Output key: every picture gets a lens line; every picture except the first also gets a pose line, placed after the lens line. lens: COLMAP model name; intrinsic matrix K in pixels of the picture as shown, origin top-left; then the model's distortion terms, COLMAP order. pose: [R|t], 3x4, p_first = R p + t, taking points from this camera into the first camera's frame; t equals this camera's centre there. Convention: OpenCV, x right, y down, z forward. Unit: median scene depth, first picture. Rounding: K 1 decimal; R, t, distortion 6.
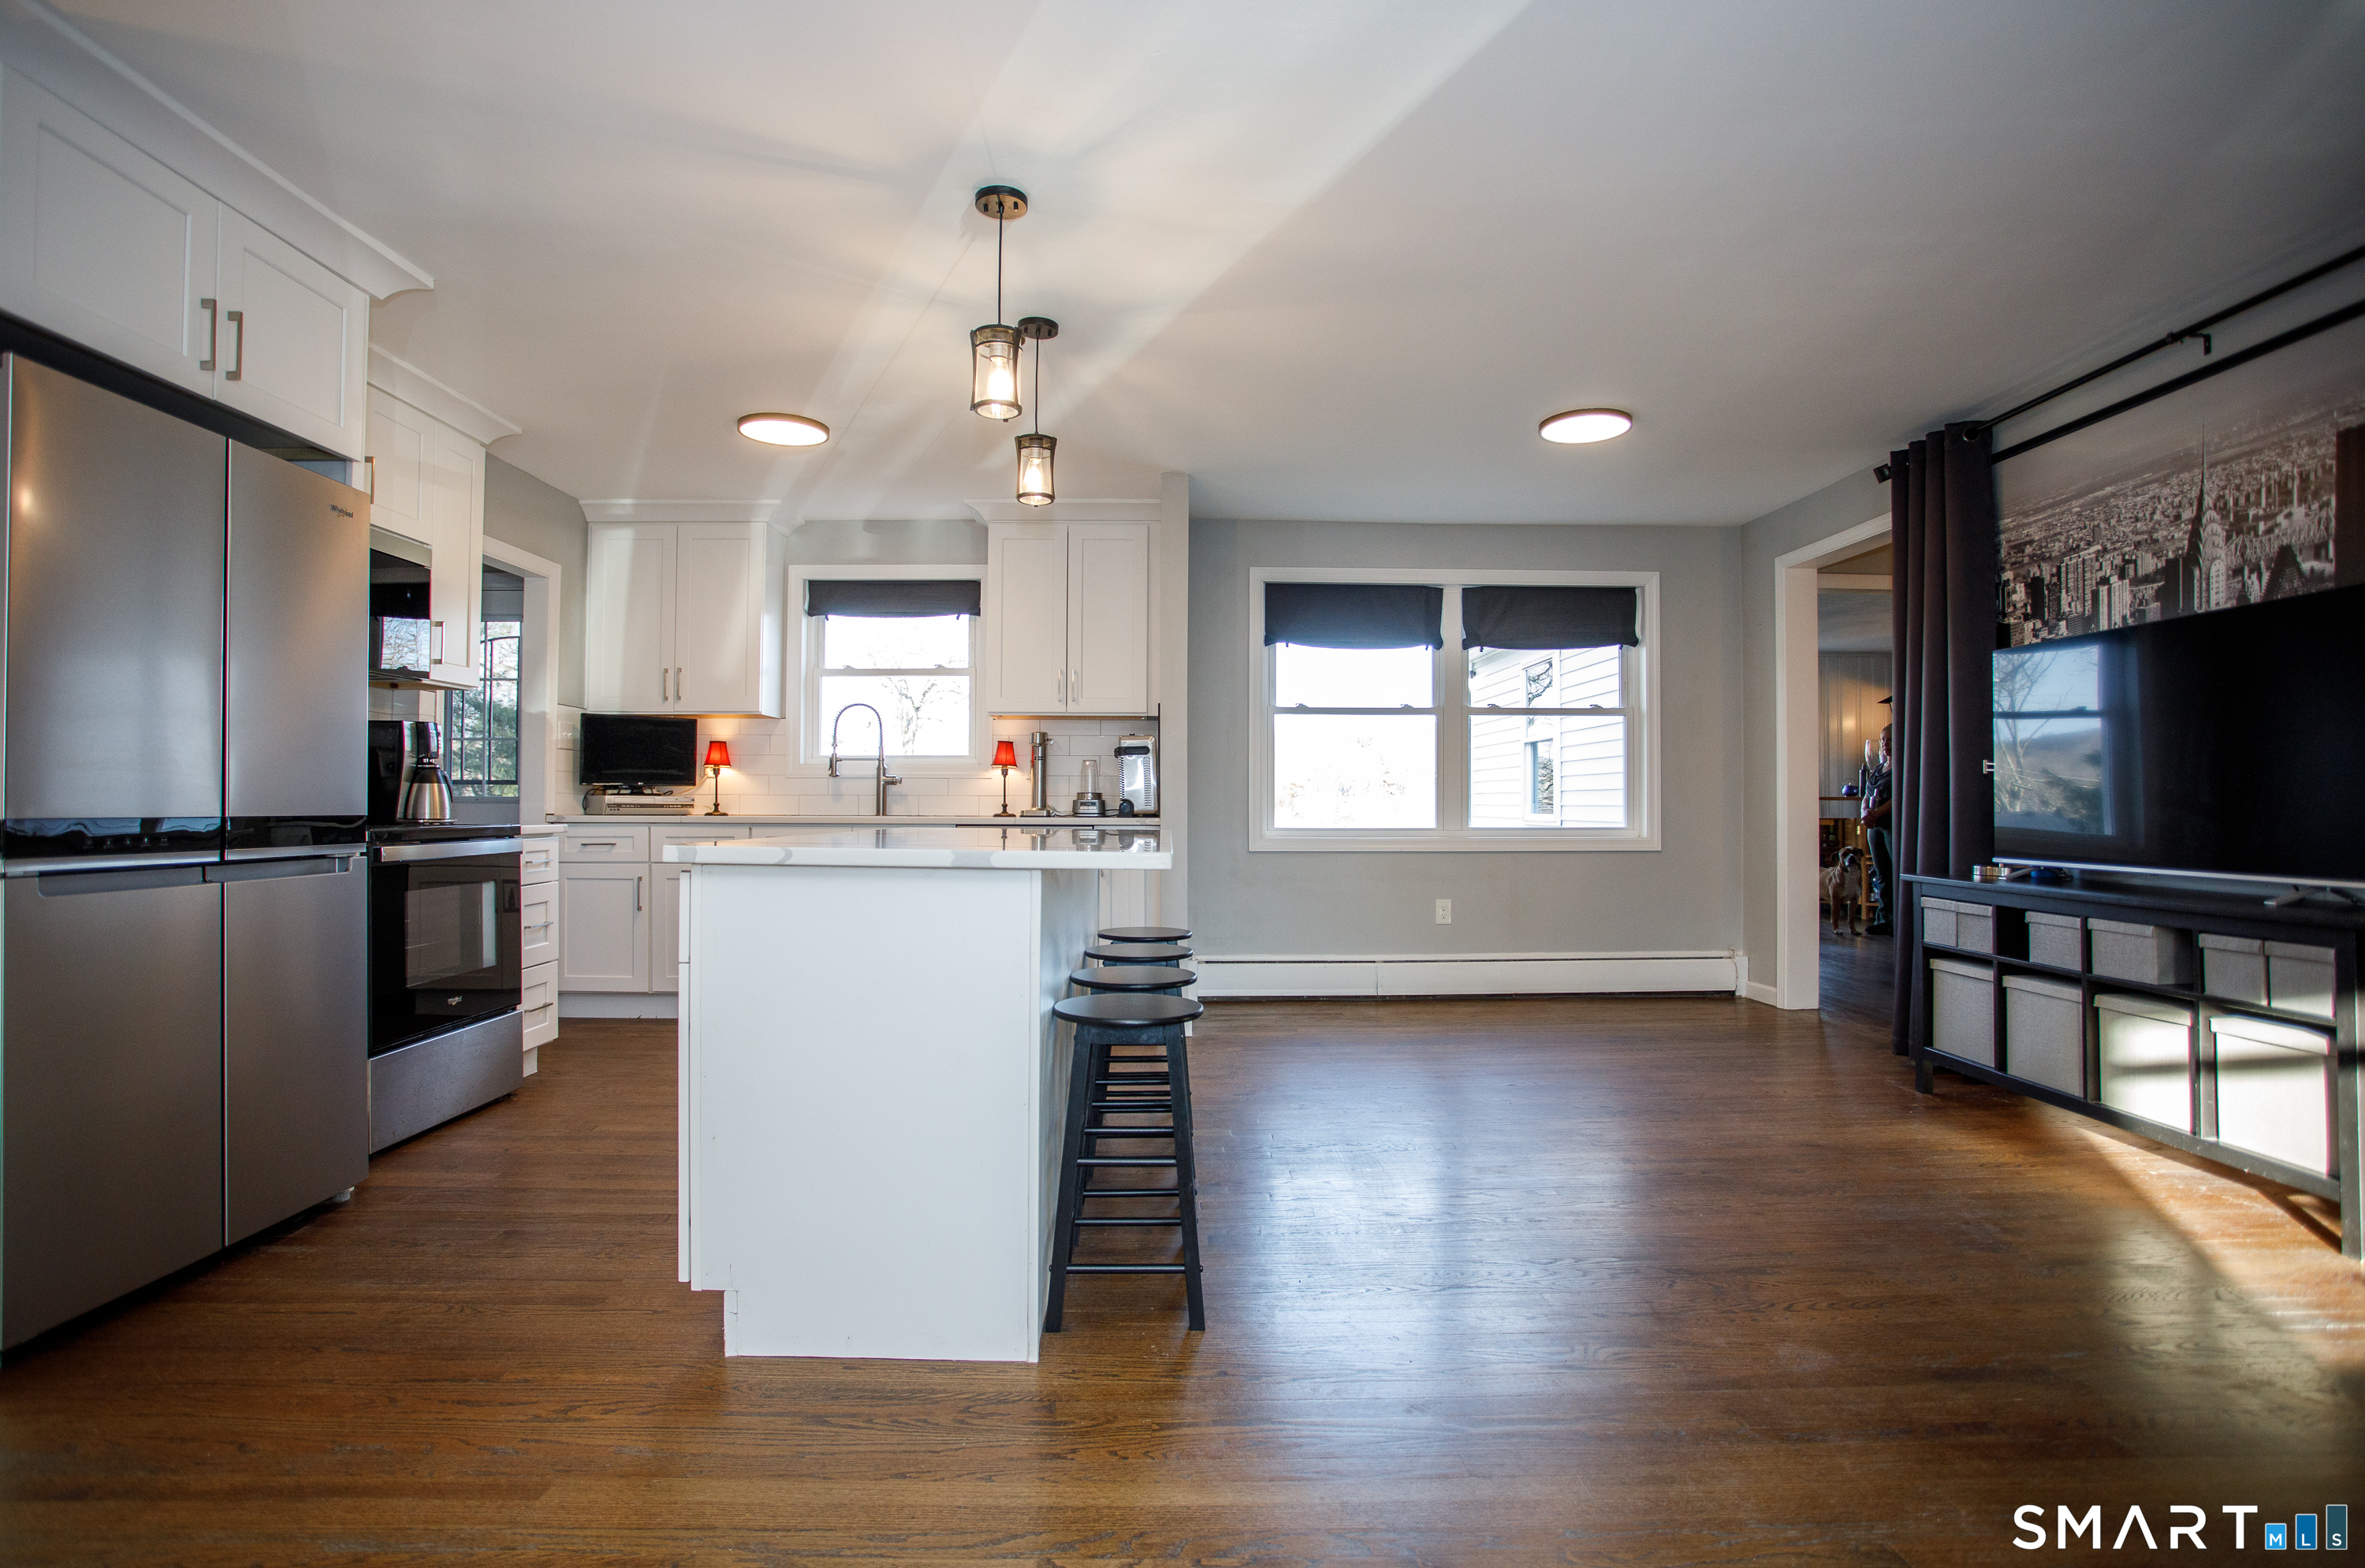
lens RADIAL K [[1169.2, 0, 1178.8], [0, 1169.2, 796.3], [0, 0, 1]] dist [-0.087629, 0.041932]
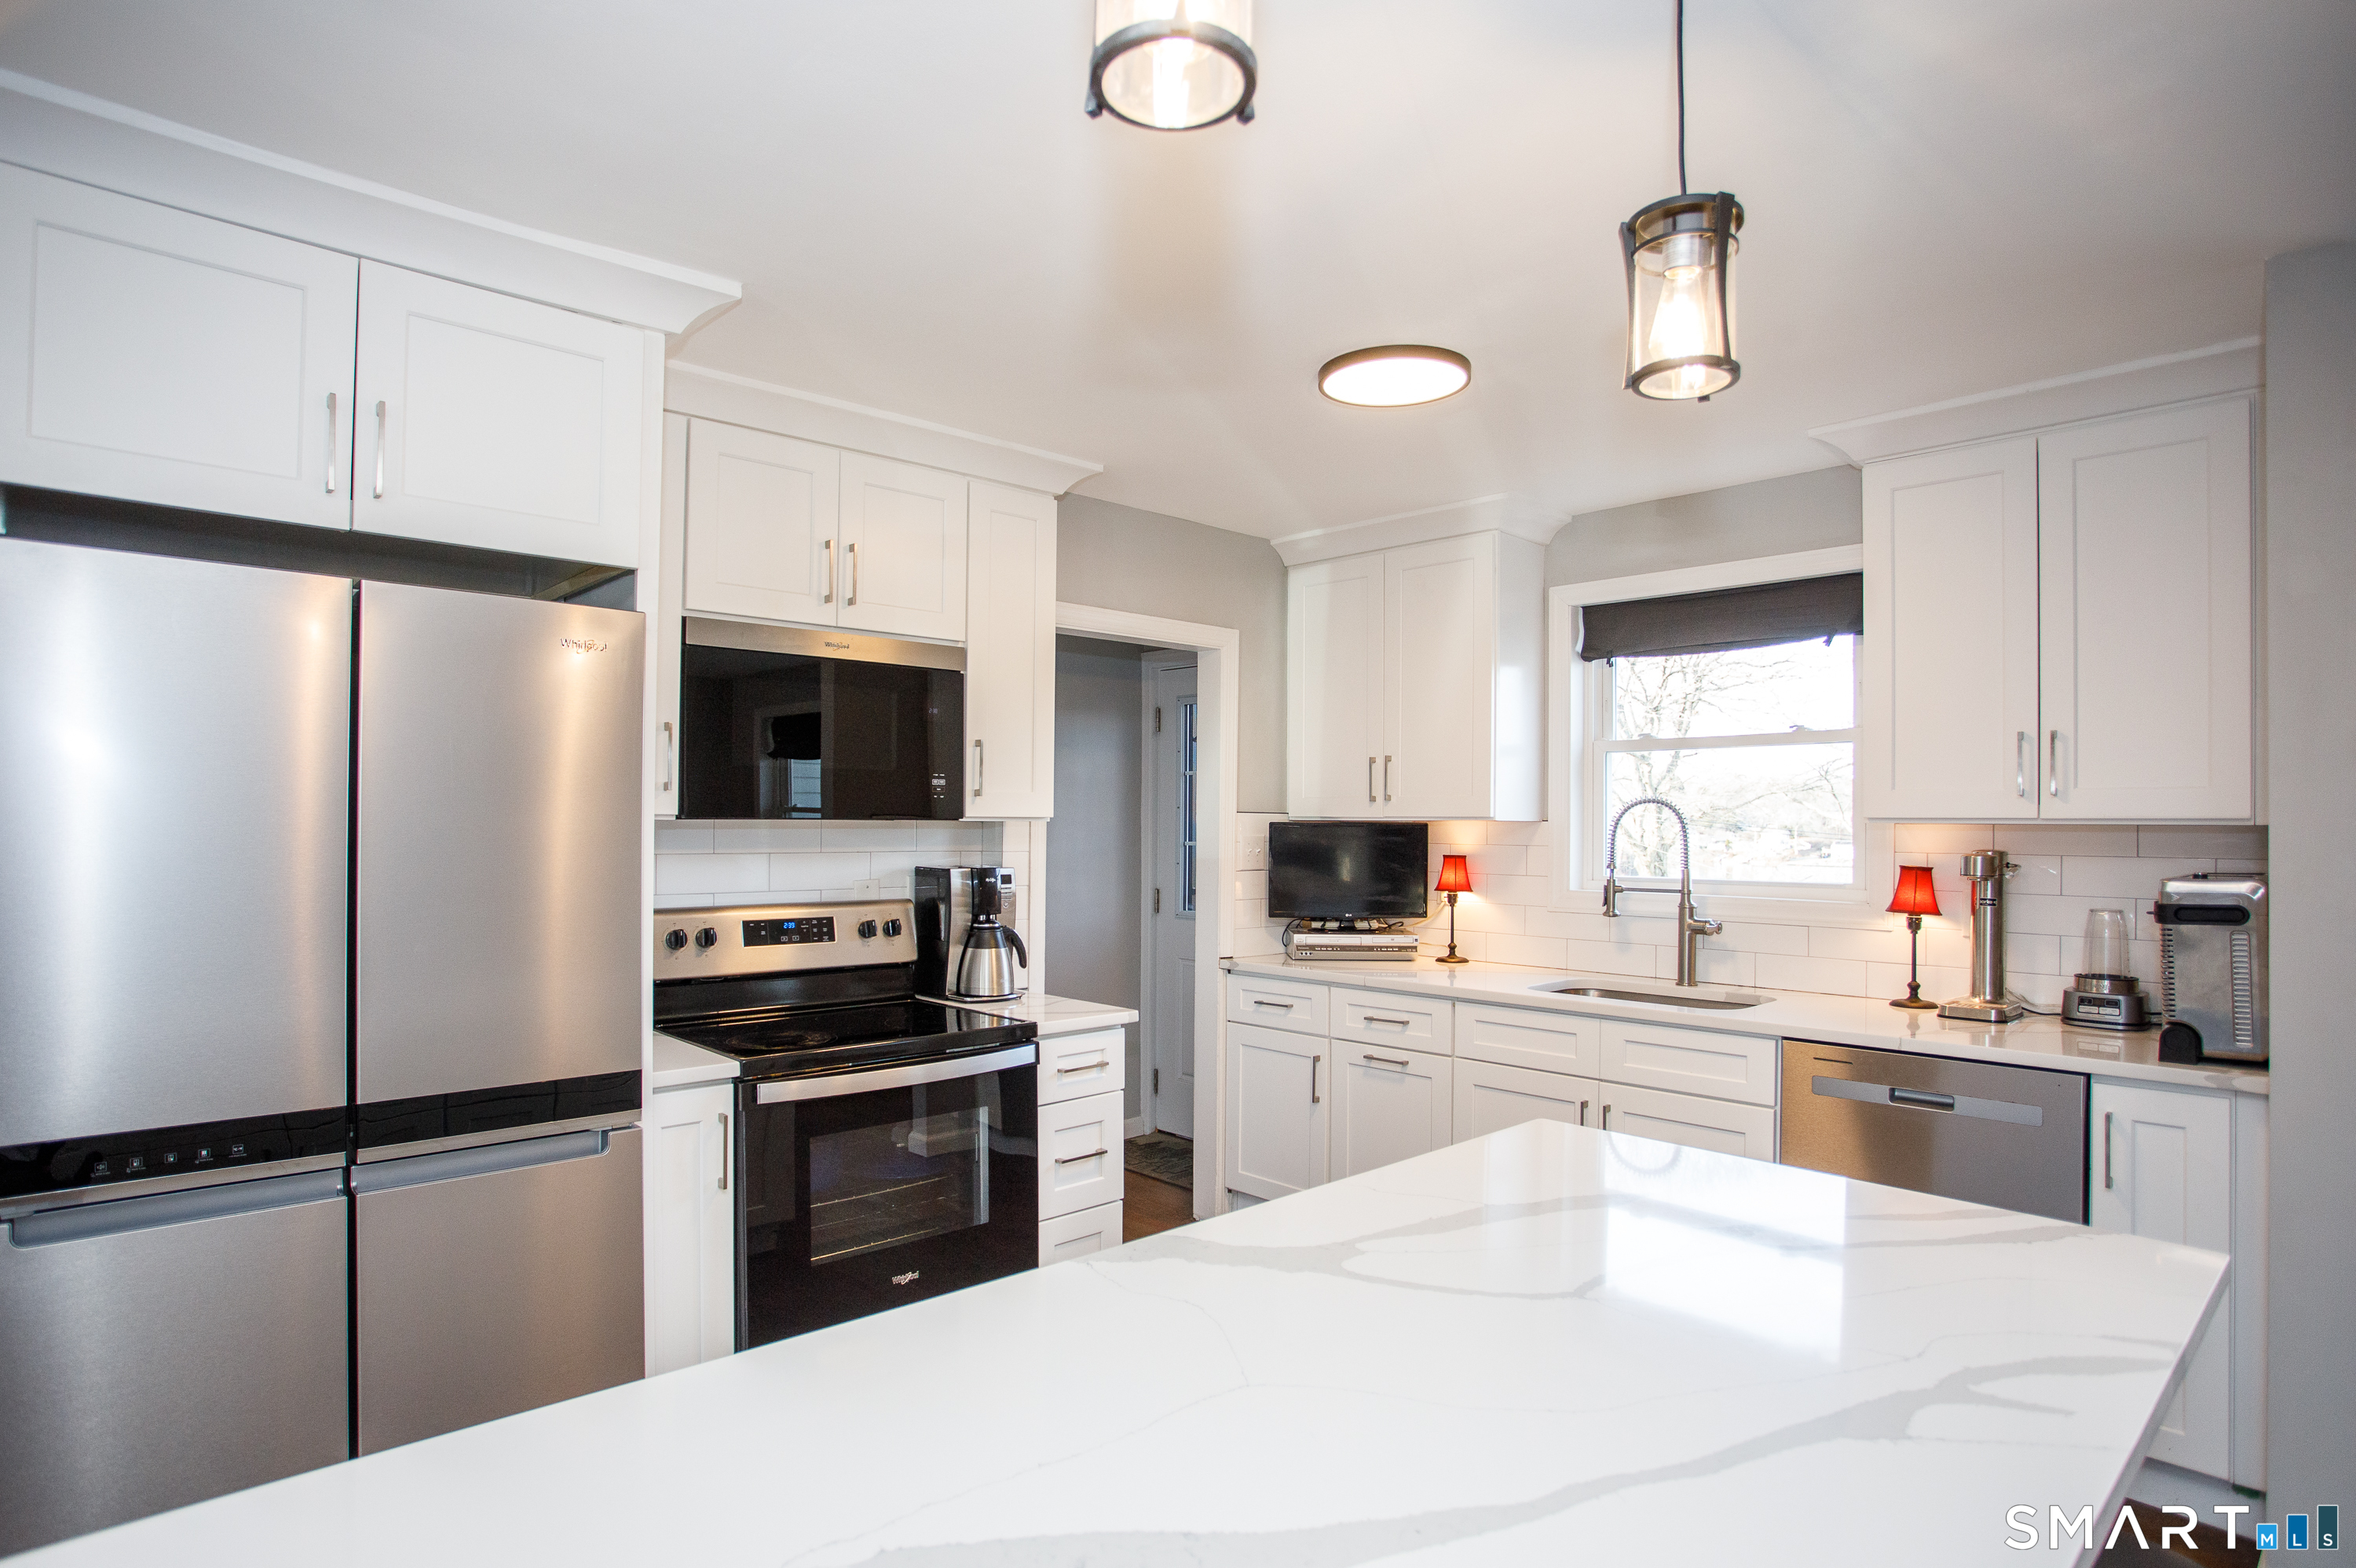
lens RADIAL K [[1227.3, 0, 1180.2], [0, 1227.3, 810.6], [0, 0, 1]] dist [-0.025921, 0.000328]
pose [[0.682857, -0.006812, -0.730520, 0.028631], [0.003072, 0.999974, -0.006454, -0.070430], [0.730545, 0.002163, 0.682861, 0.373784]]
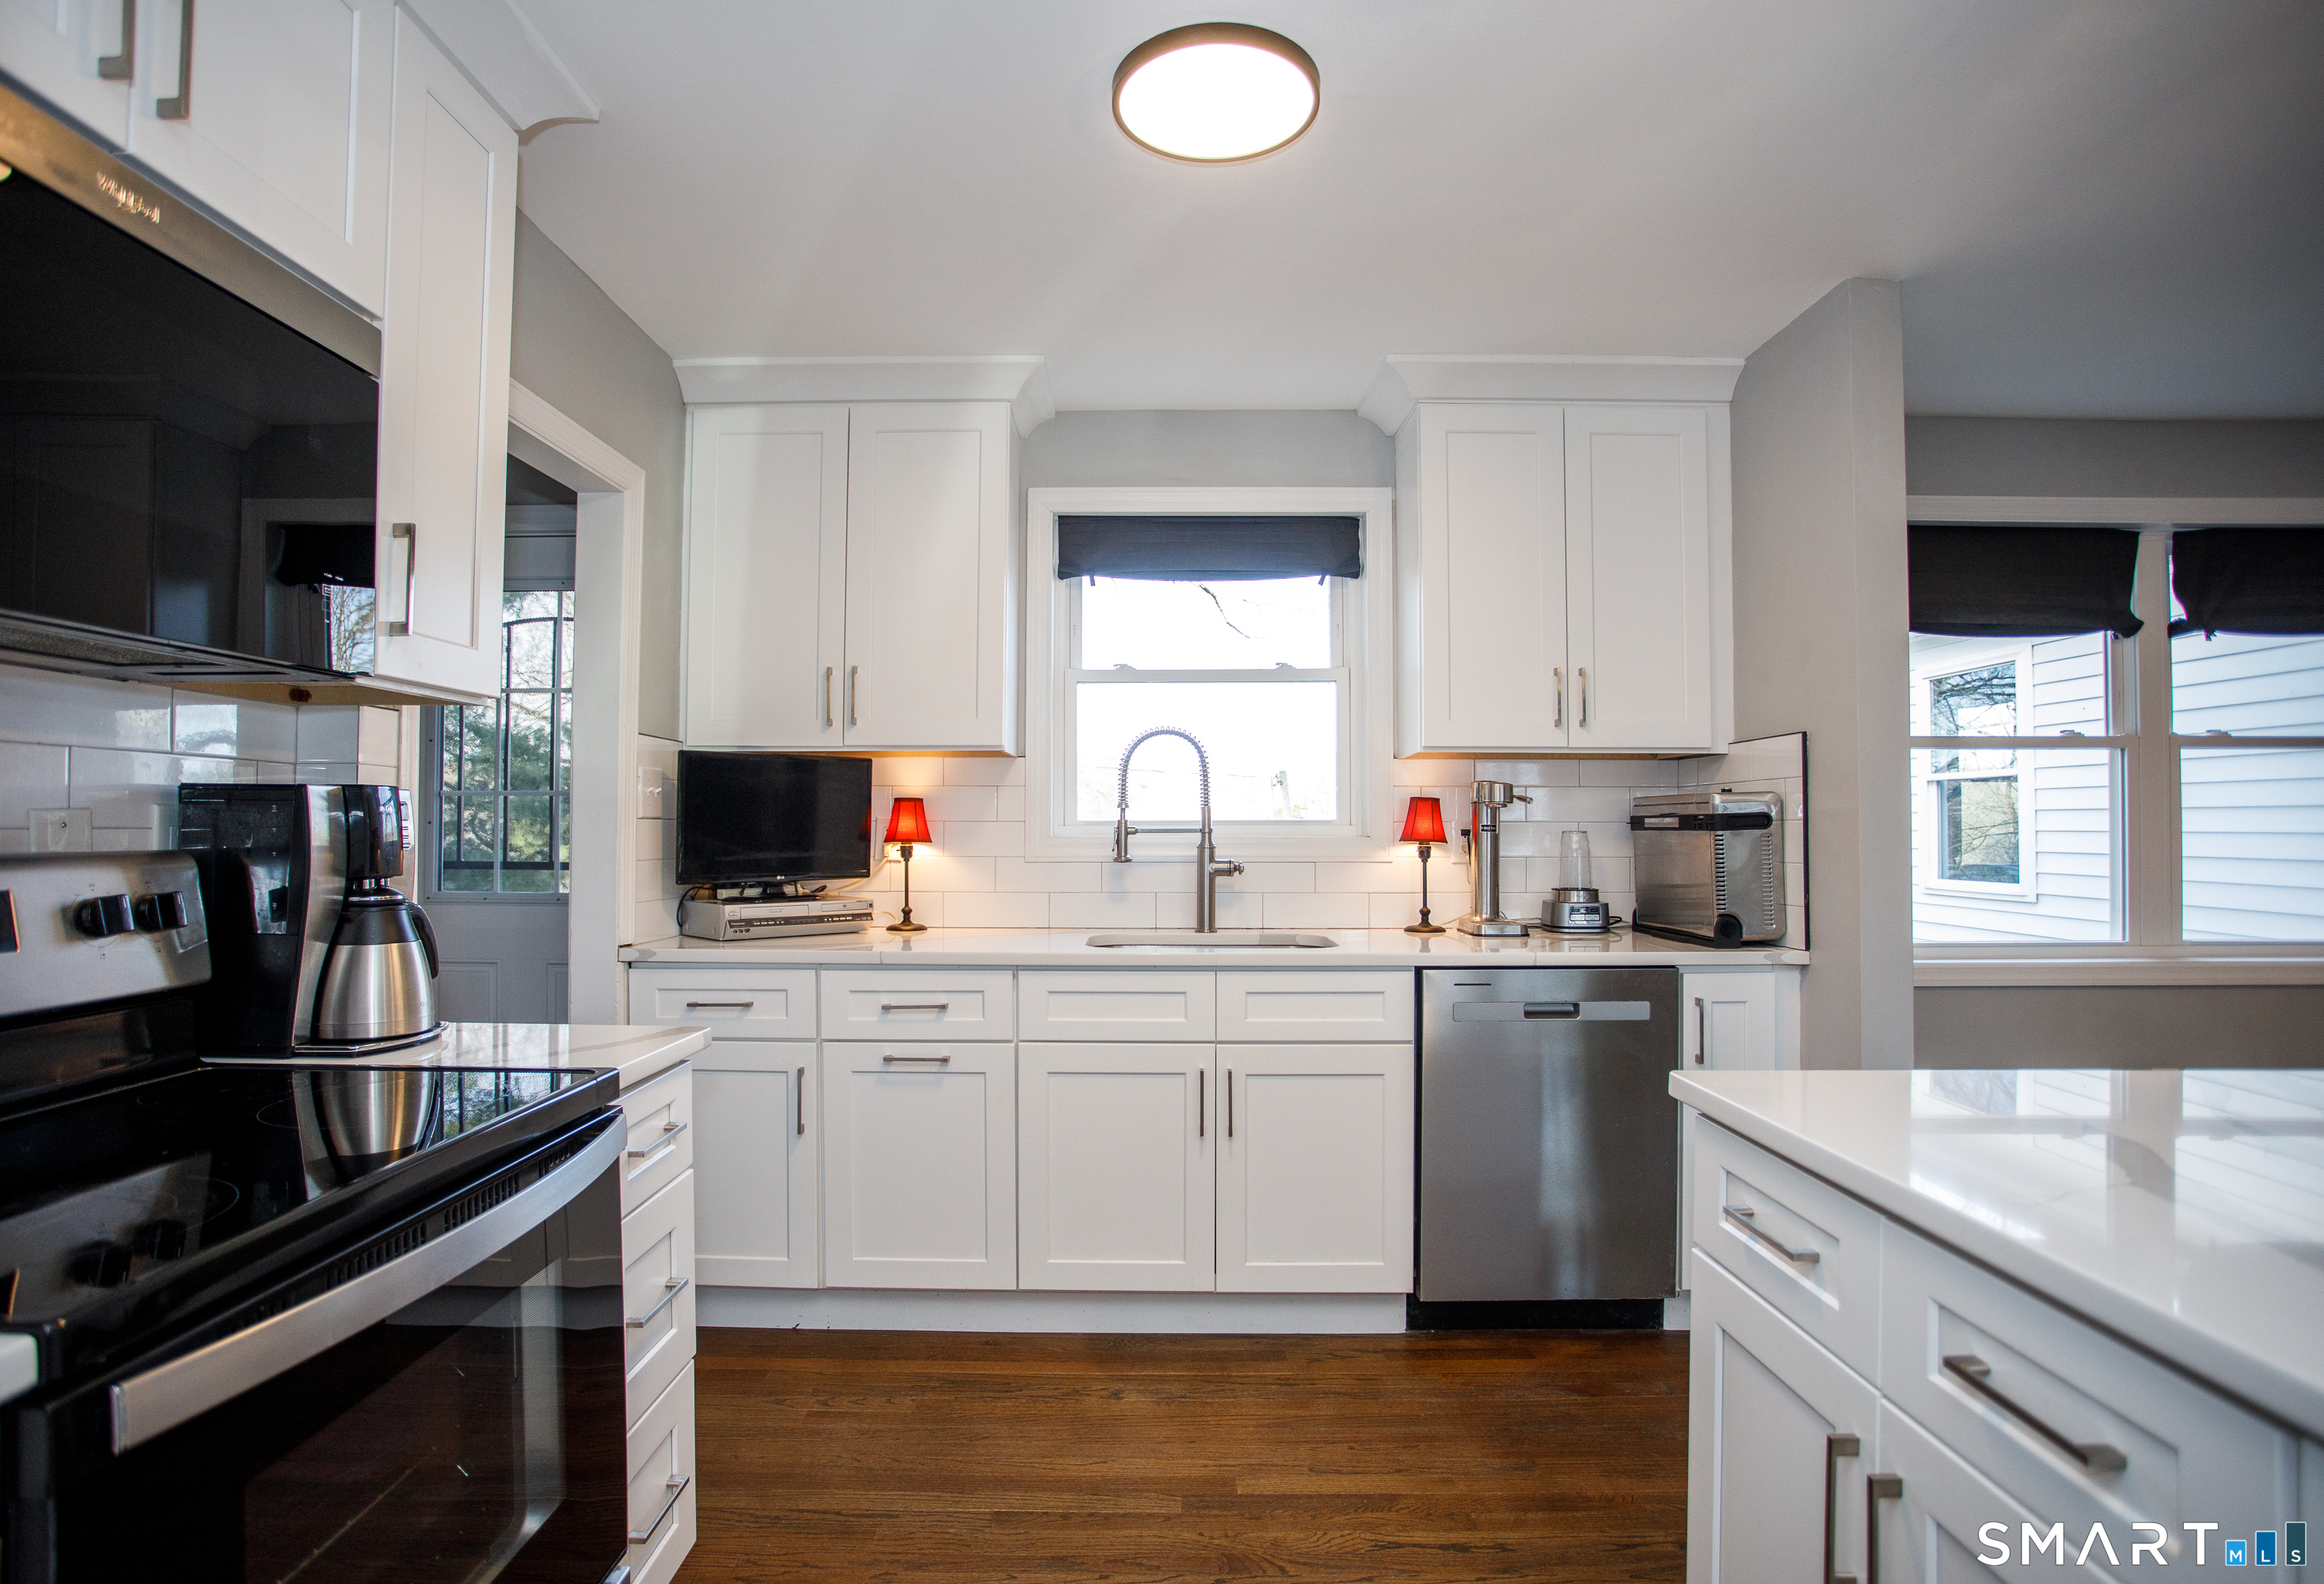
lens RADIAL K [[1157.2, 0, 1113.7], [0, 1157.2, 806.9], [0, 0, 1]] dist [-0.091187, 0.051527]
pose [[0.999285, -0.001387, -0.037784, -0.278305], [0.001137, 0.999977, -0.006625, -0.039533], [0.037793, 0.006578, 0.999264, 0.441332]]
